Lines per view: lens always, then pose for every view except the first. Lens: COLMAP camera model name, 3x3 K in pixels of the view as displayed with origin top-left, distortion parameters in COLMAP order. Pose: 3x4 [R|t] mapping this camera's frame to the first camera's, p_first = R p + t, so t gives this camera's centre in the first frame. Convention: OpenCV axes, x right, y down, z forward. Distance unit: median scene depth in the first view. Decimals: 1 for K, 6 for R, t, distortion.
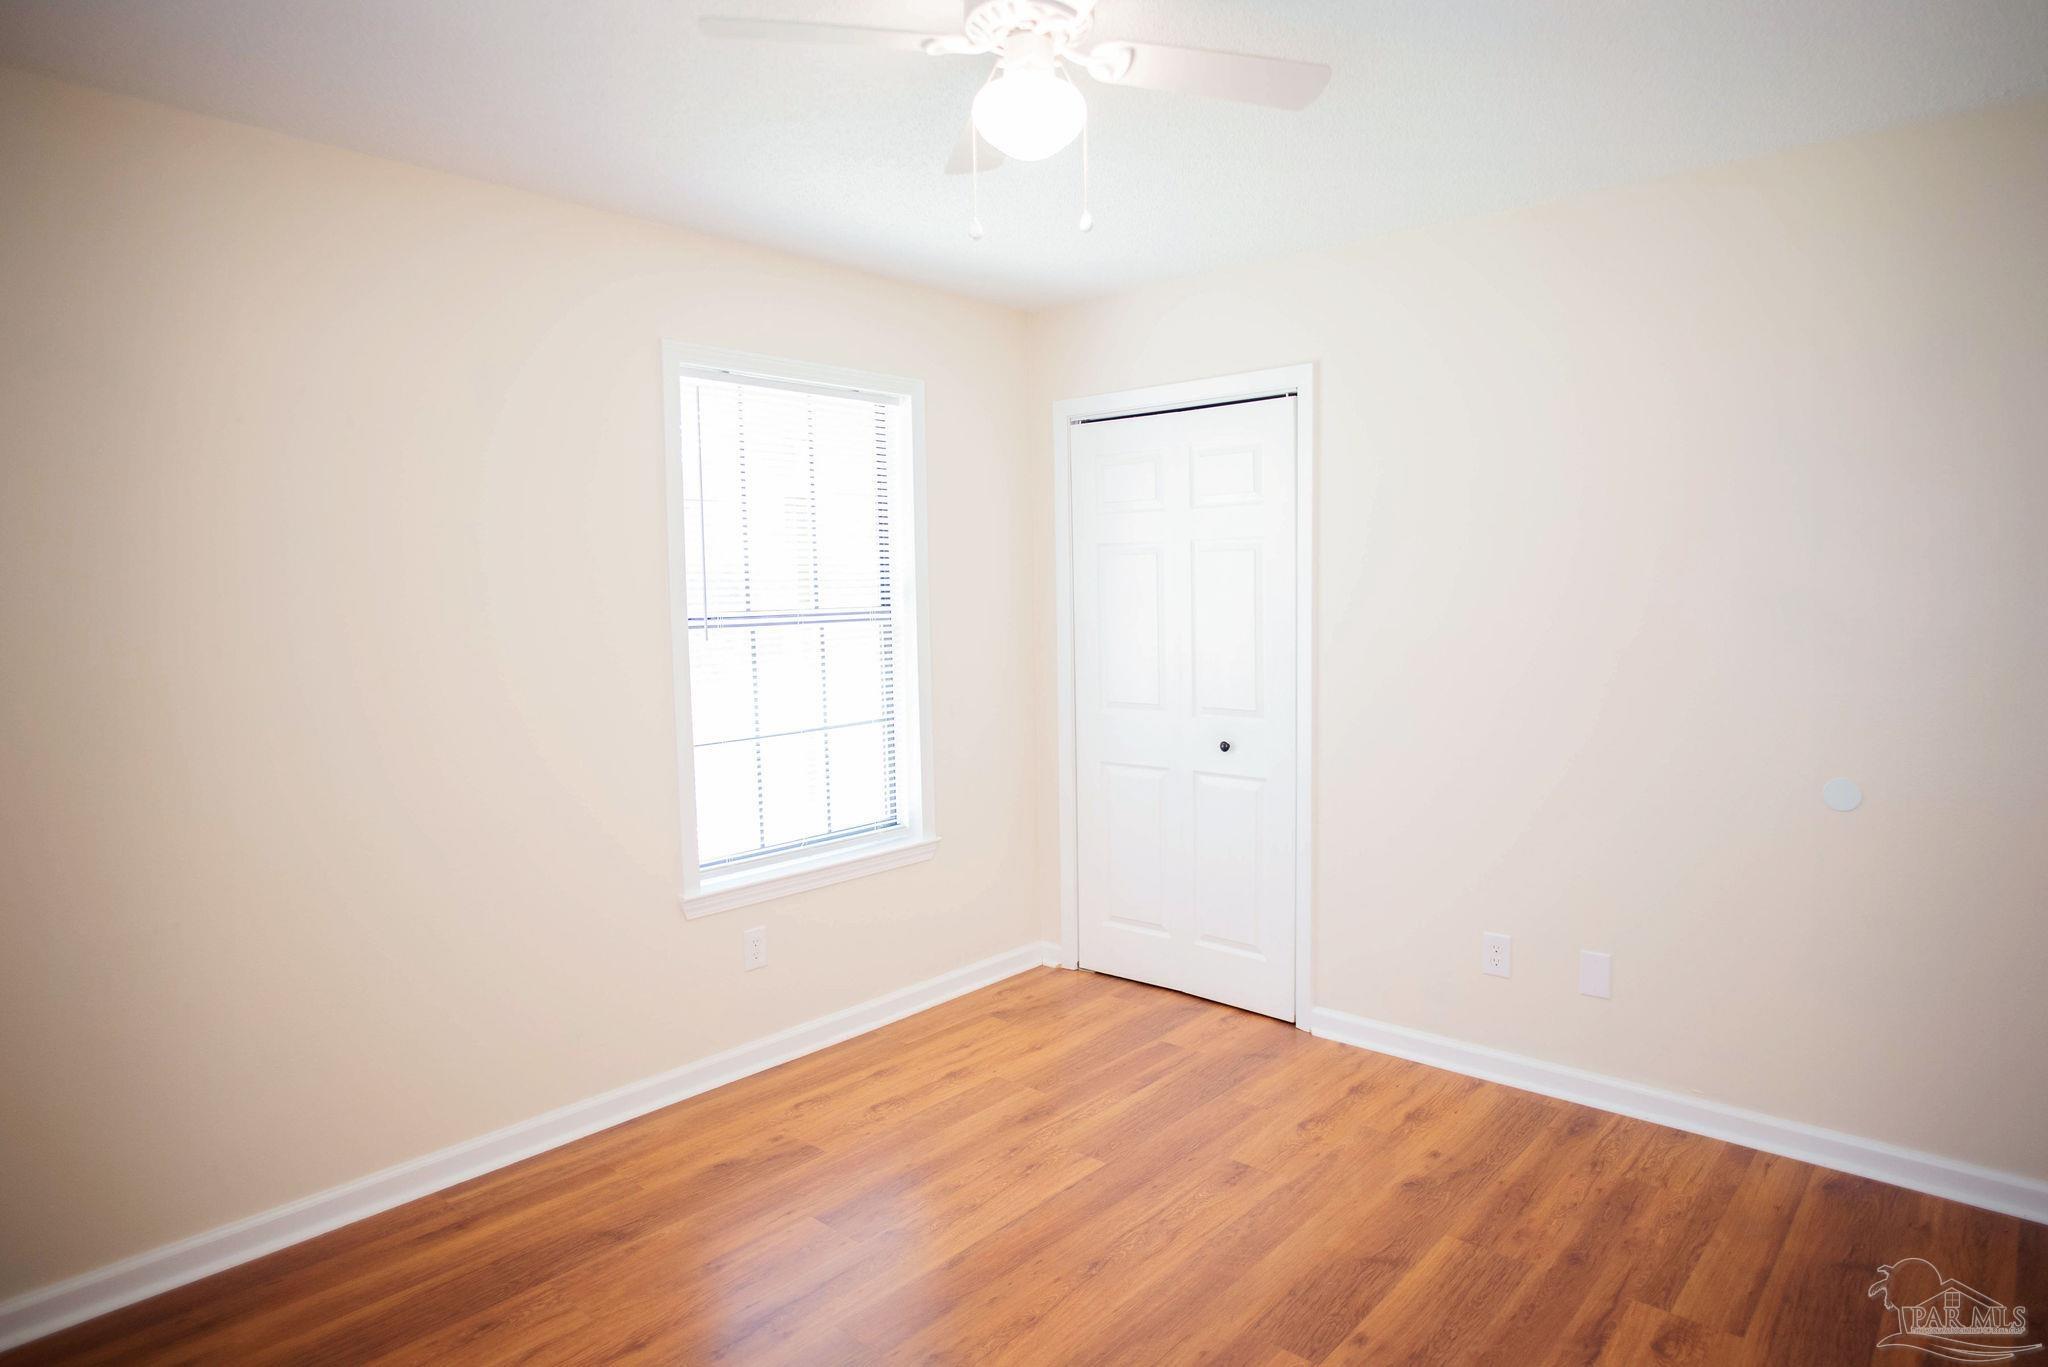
lens RADIAL K [[1176.9, 0, 1027.2], [0, 1176.9, 690.5], [0, 0, 1]] dist [-0.031642, 0.001365]
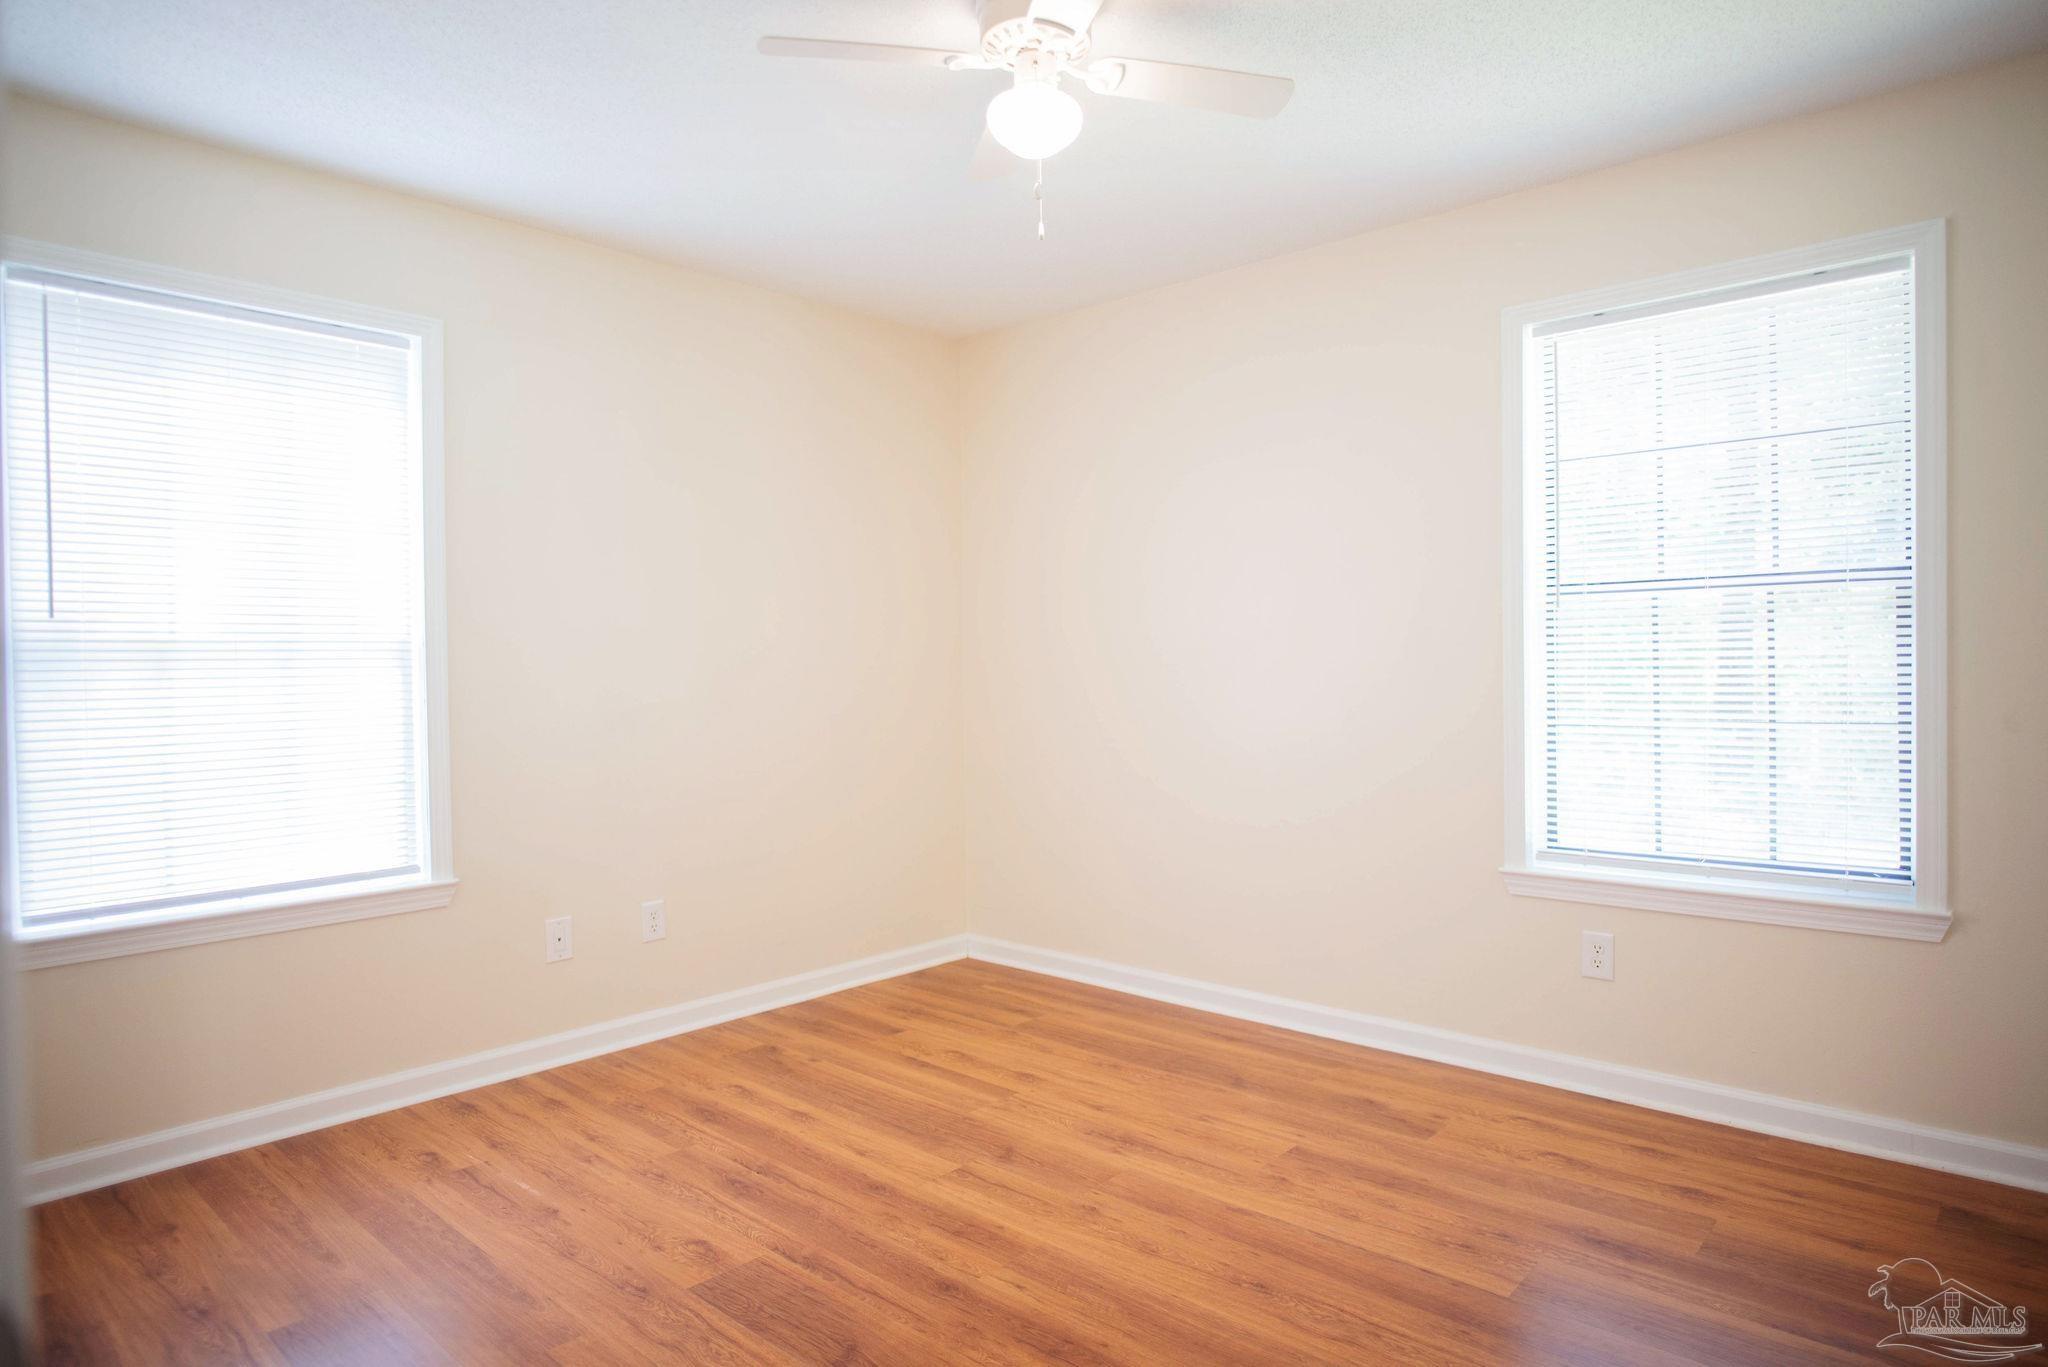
lens RADIAL K [[1176.9, 0, 1027.2], [0, 1176.9, 690.5], [0, 0, 1]] dist [-0.031642, 0.001365]
pose [[-0.019452, 0.035215, -0.999190, 0.737728], [-0.068861, 0.996959, 0.036477, 0.020557], [0.997437, 0.069514, -0.016968, 0.648659]]
